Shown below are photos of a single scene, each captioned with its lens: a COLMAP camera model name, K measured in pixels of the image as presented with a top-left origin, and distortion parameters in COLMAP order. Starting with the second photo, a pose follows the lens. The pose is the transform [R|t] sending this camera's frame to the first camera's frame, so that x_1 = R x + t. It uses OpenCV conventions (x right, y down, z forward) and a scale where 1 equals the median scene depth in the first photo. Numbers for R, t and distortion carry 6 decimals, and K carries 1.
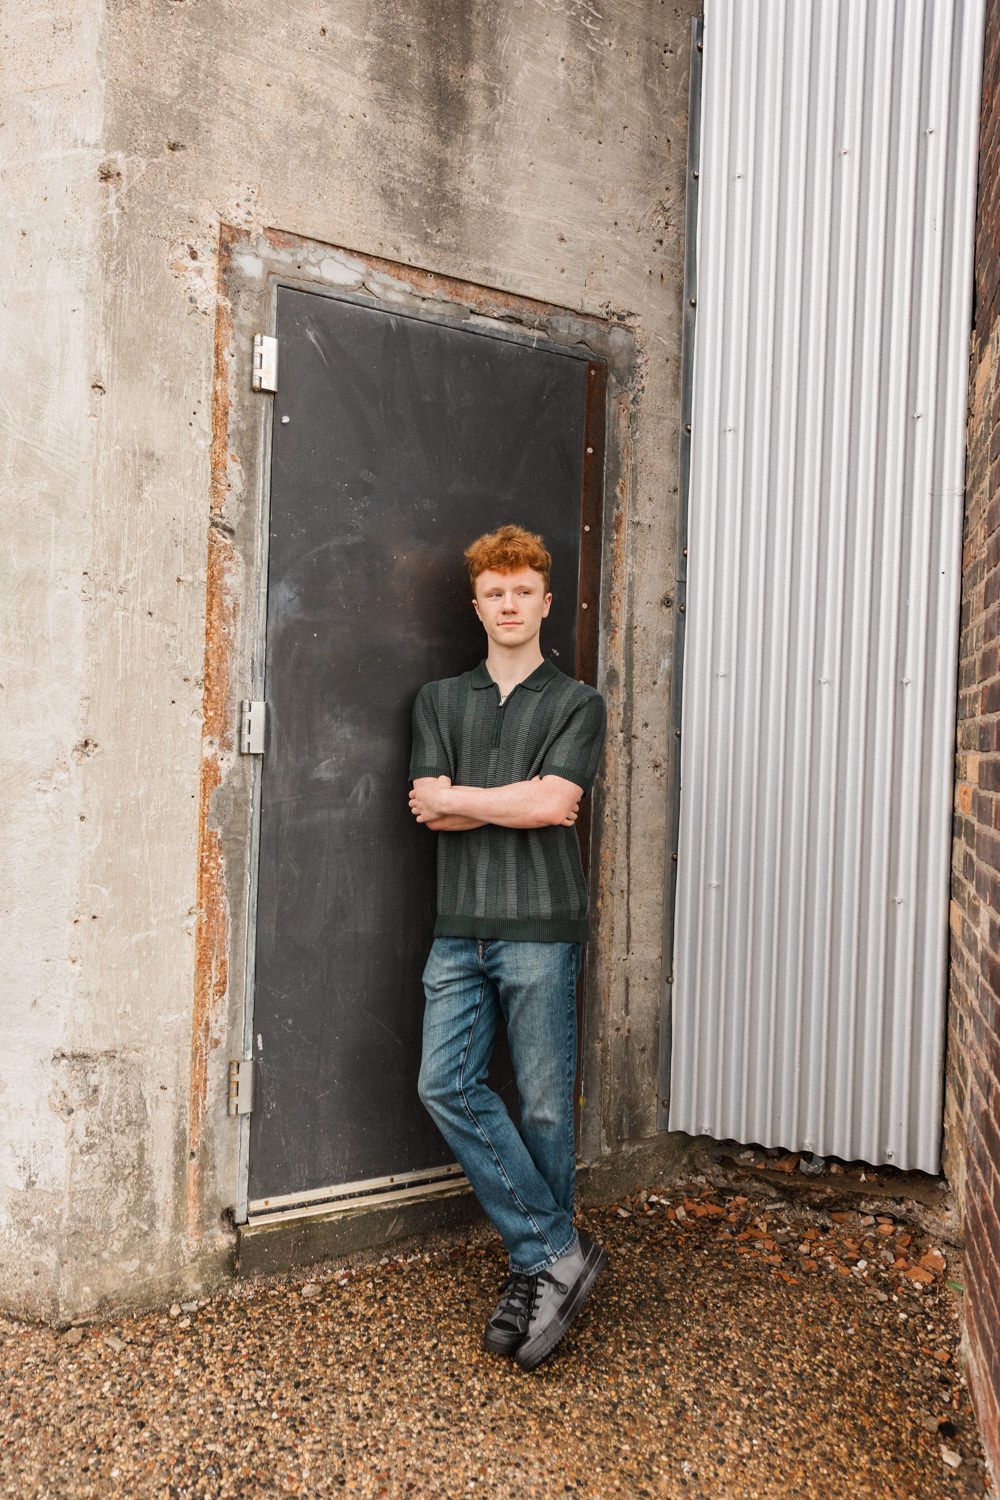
lens RADIAL K [[992.5, 0, 491.2], [0, 992.5, 745.4], [0, 0, 1]] dist [0.025244, -0.009096]
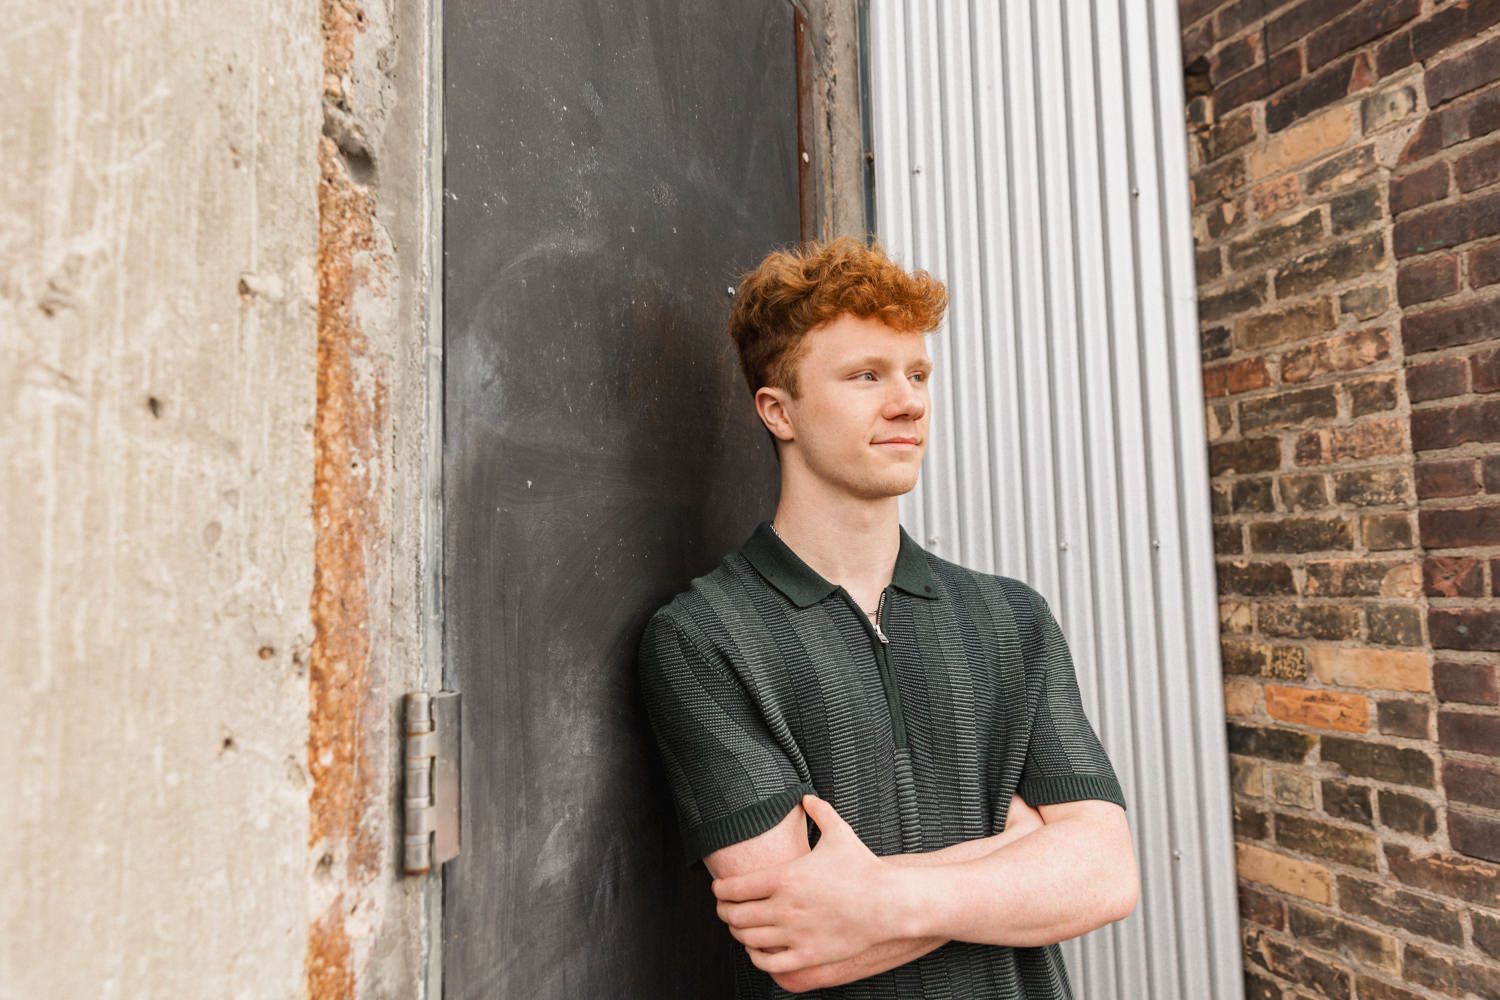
lens RADIAL K [[1076.3, 0, 702.0], [0, 1076.3, 471.4], [0, 0, 1]] dist [0.011495, -0.003017]
pose [[0.790508, 0.006587, 0.612416, -0.373991], [0.058004, 0.994642, -0.085571, -0.078660], [-0.609699, 0.103167, 0.785891, 0.657069]]
